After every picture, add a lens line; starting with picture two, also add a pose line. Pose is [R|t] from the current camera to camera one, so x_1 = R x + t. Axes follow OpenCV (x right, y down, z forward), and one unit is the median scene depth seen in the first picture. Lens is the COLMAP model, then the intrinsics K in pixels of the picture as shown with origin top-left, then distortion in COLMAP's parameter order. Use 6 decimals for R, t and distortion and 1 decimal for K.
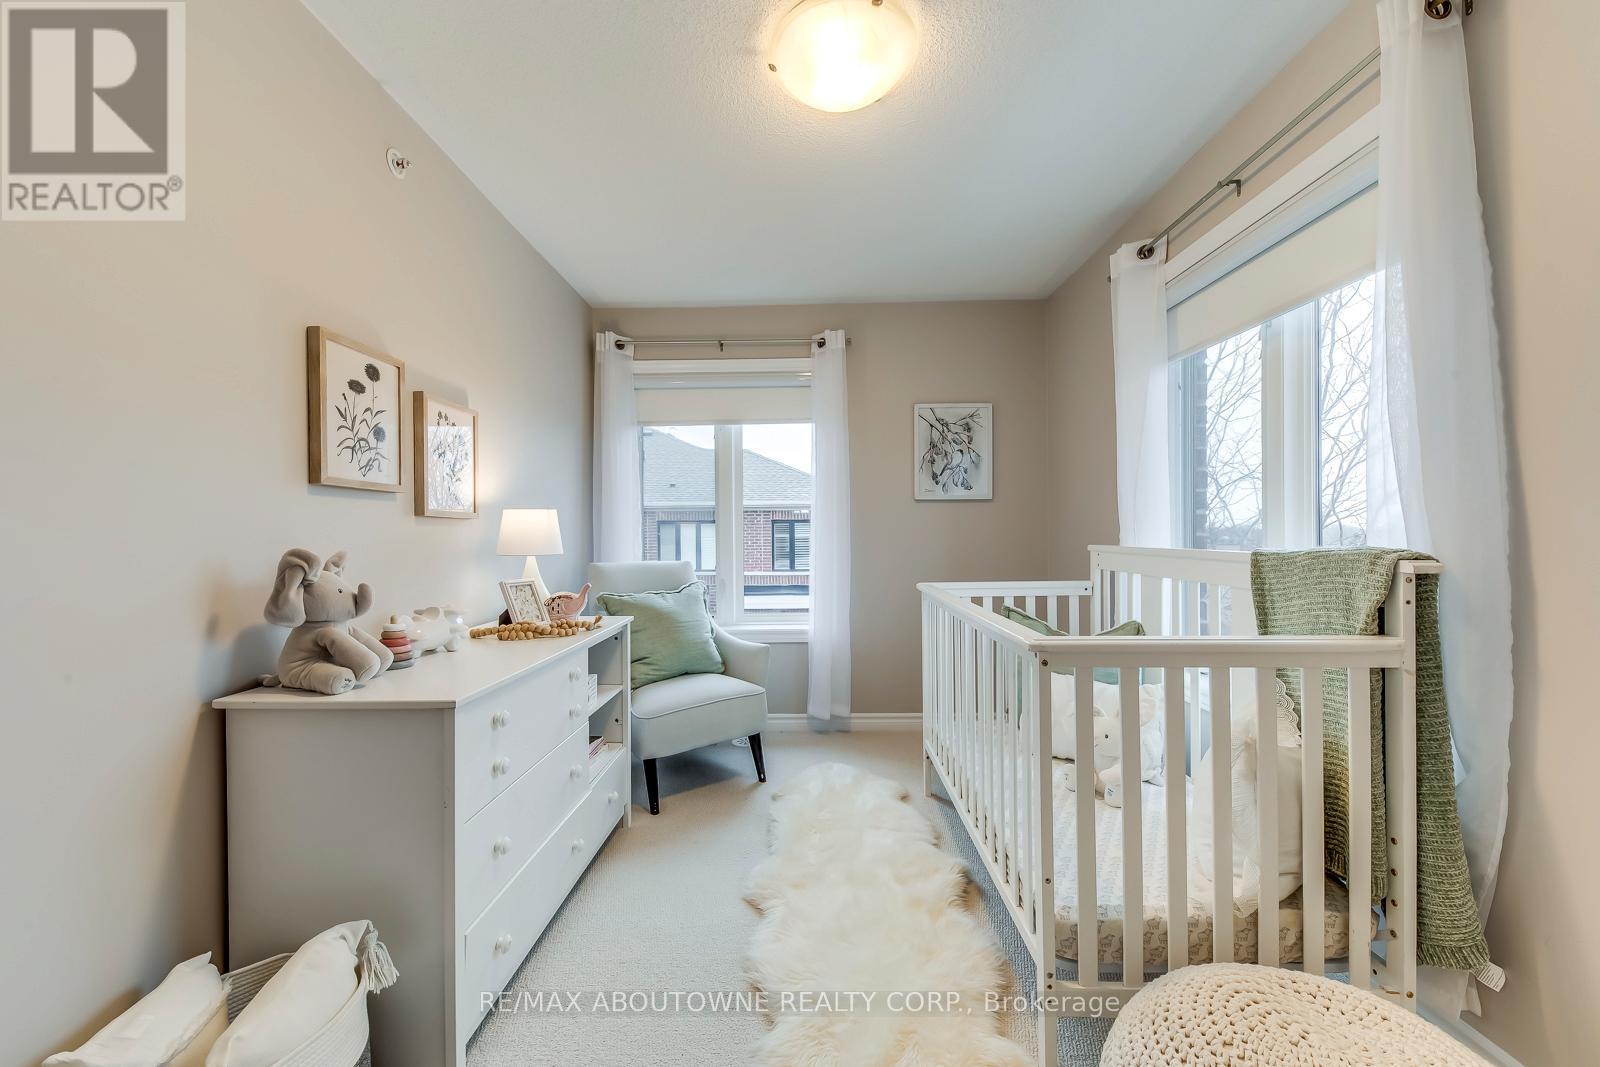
lens RADIAL K [[613.6, 0, 786.3], [0, 613.6, 529.2], [0, 0, 1]] dist [0.012422, -0.002583]
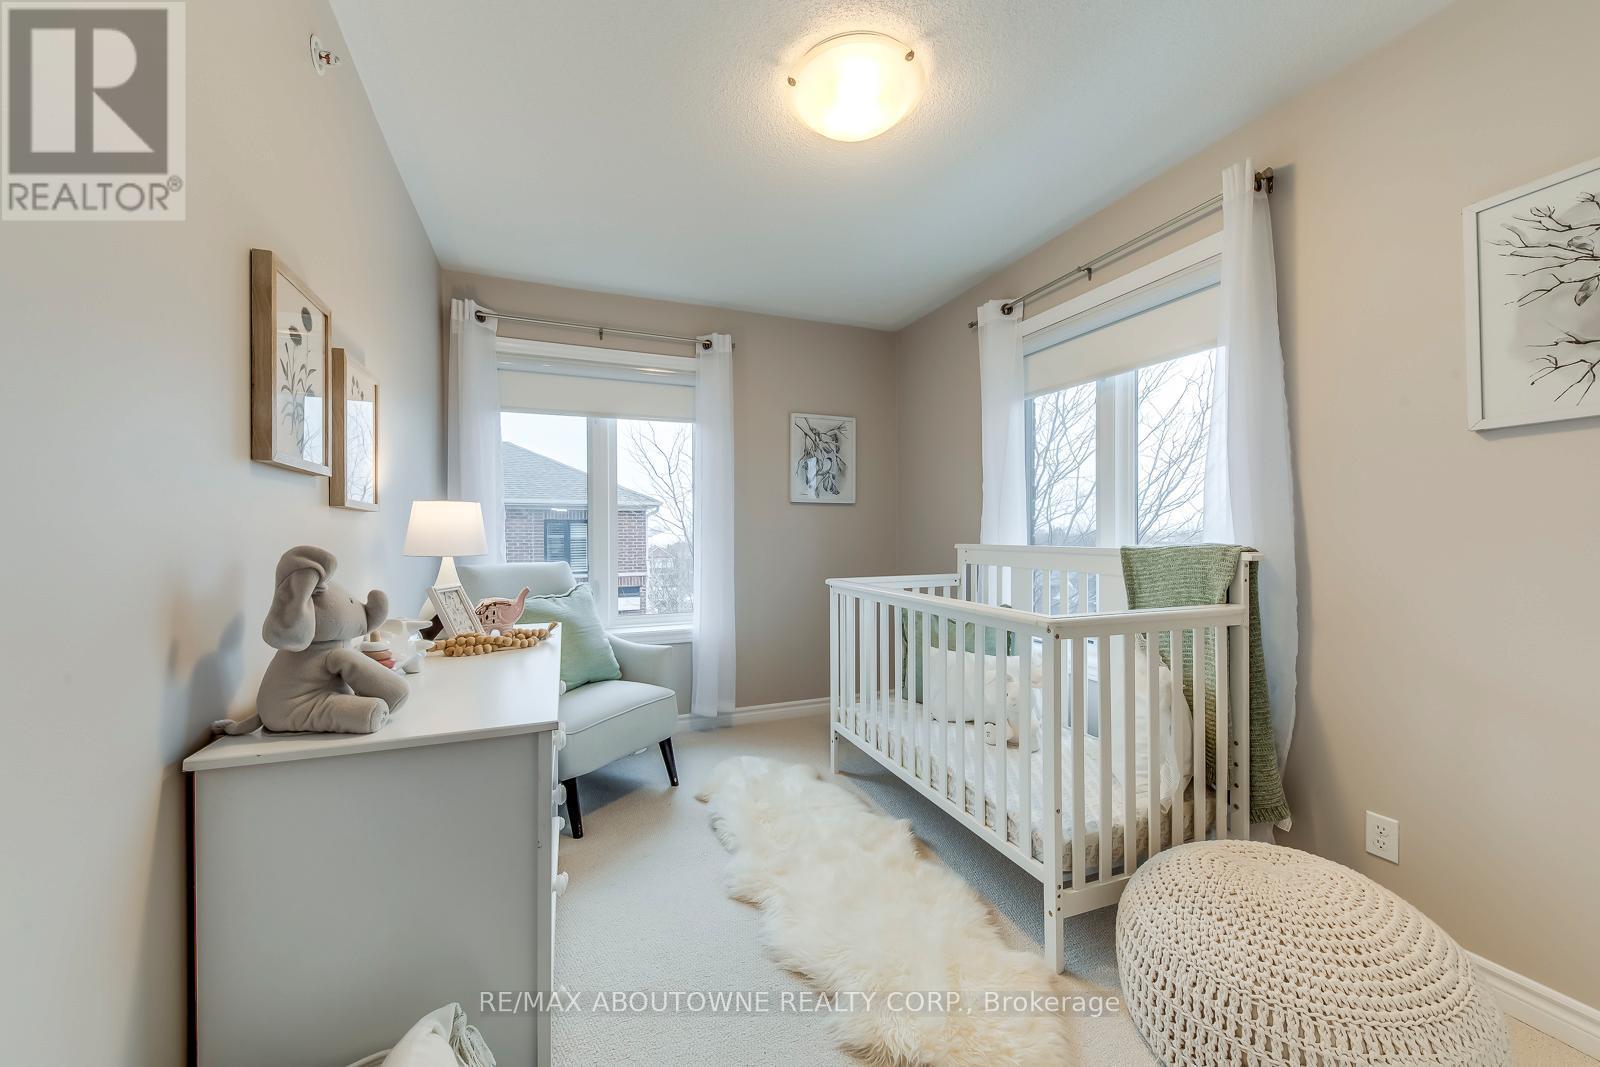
lens RADIAL K [[613.6, 0, 756.1], [0, 613.6, 528.2], [0, 0, 1]] dist [0.012422, -0.002583]
pose [[0.919324, 0.009724, 0.393381, -0.440594], [-0.007972, 0.999950, -0.006088, 0.007201], [-0.393420, 0.002461, 0.919356, 0.066377]]
